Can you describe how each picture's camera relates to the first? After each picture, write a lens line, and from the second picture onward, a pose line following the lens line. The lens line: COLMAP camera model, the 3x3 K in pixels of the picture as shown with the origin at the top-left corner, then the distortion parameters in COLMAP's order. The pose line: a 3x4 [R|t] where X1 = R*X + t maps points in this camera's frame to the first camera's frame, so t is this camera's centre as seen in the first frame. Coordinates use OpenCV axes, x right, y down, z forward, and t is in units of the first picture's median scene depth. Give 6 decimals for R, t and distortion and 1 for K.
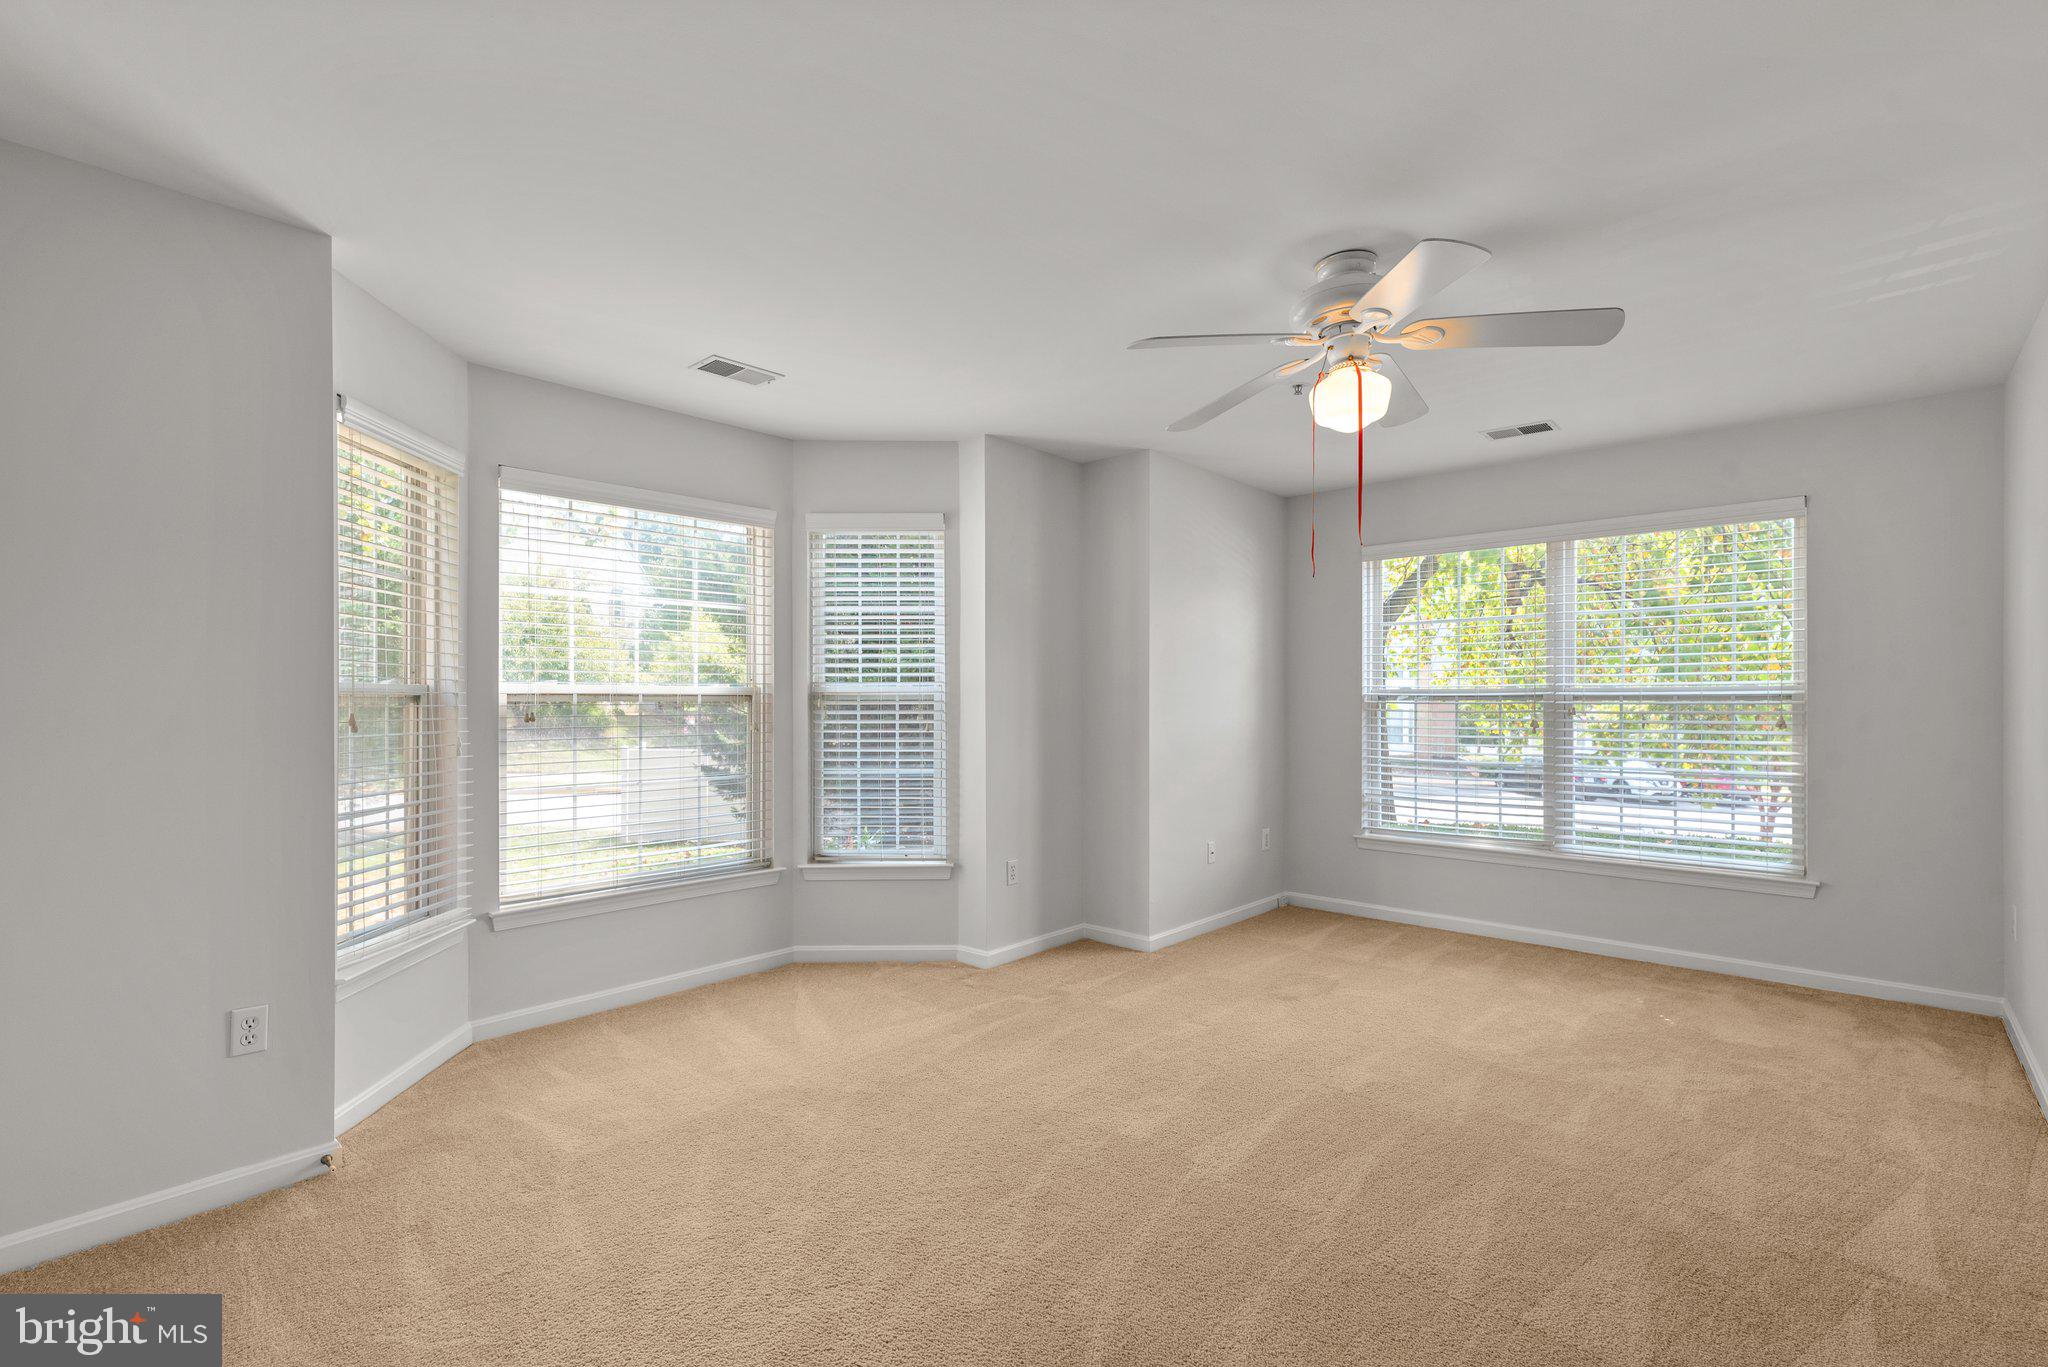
lens RADIAL K [[919.5, 0, 1024.0], [0, 919.5, 683.5], [0, 0, 1]] dist [0.001025, 0.000305]
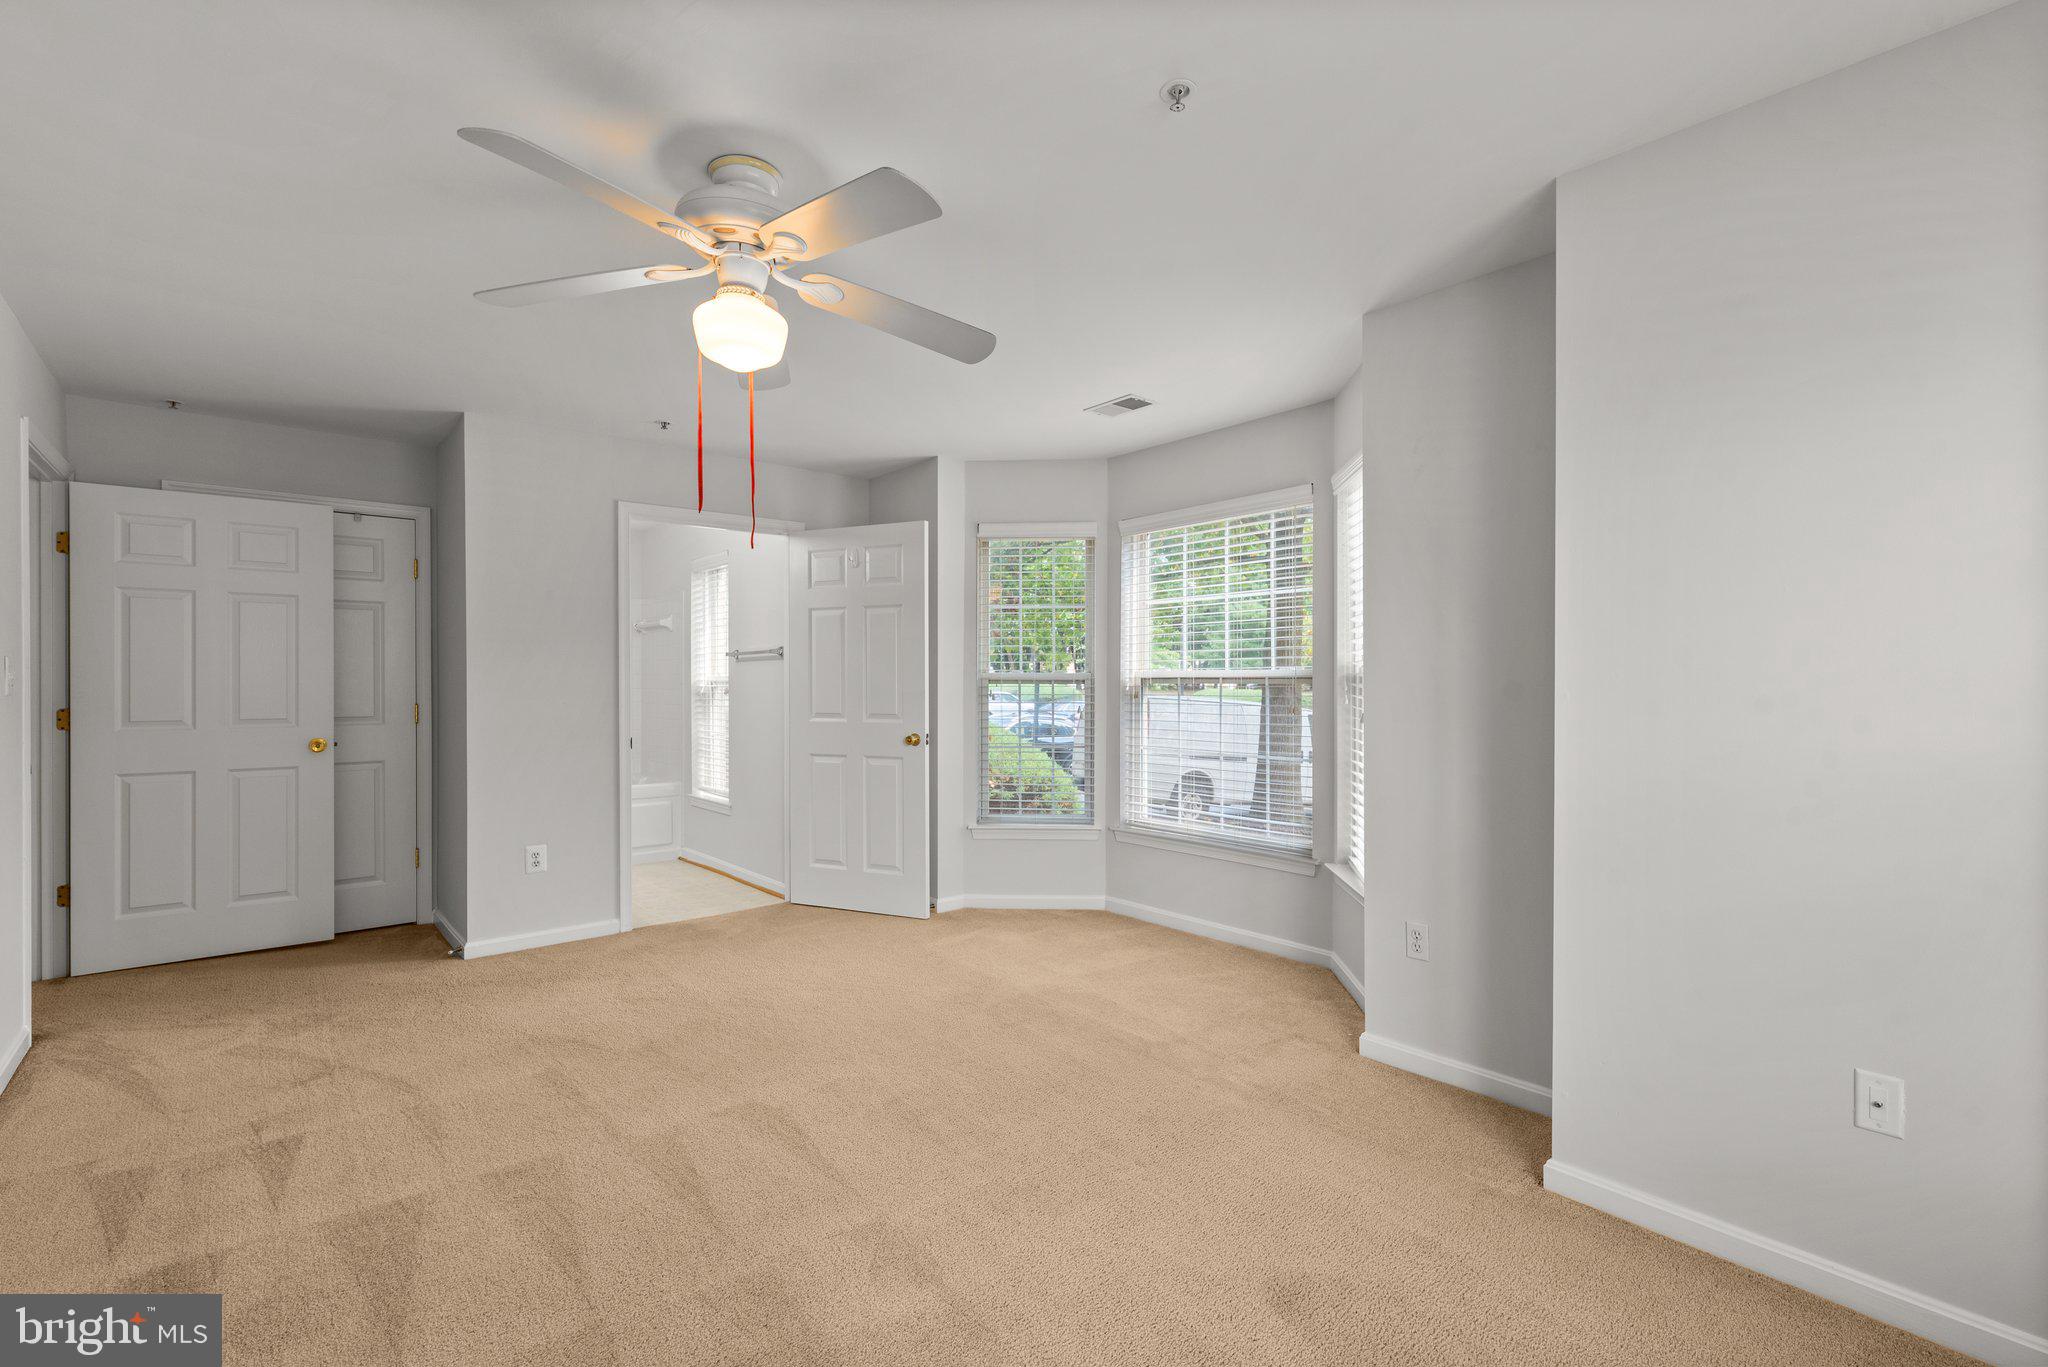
lens RADIAL K [[917.0, 0, 1024.5], [0, 917.0, 690.5], [0, 0, 1]] dist [0.002490, 0.000232]
pose [[-0.129464, 0.015973, -0.991455, 0.803379], [0.030102, 0.999473, 0.012172, 0.006140], [0.991127, -0.028269, -0.129876, 0.945721]]
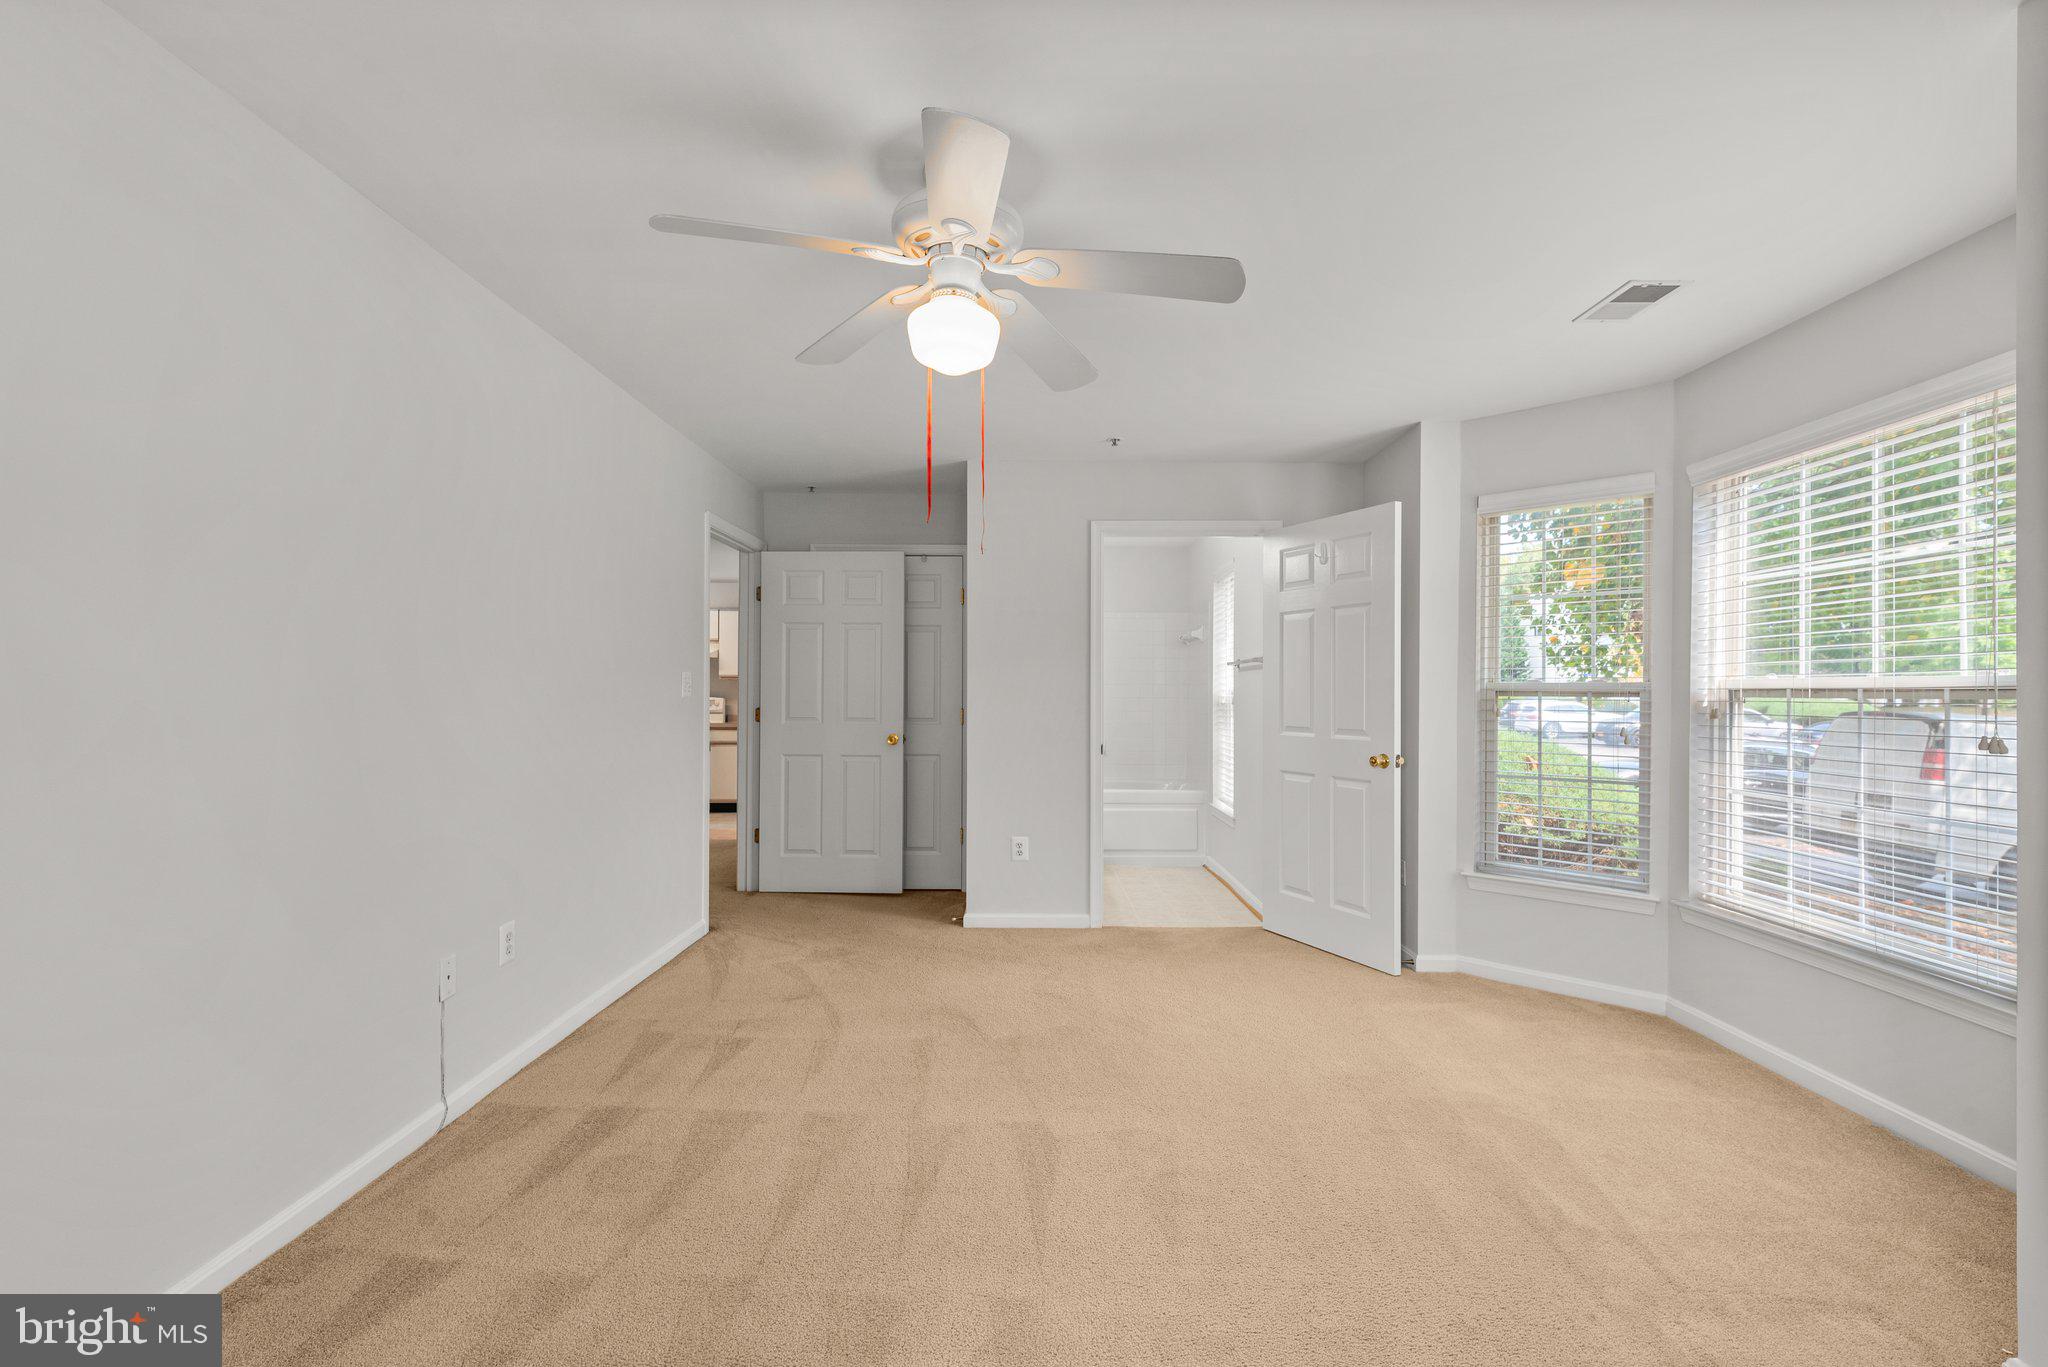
lens RADIAL K [[912.7, 0, 1020.6], [0, 912.7, 692.8], [0, 0, 1]] dist [0.003654, 0.000145]
pose [[-0.744843, 0.003595, -0.667230, 0.595106], [0.018549, 0.999711, -0.015320, 0.013787], [0.666982, -0.023788, -0.744694, 1.147236]]
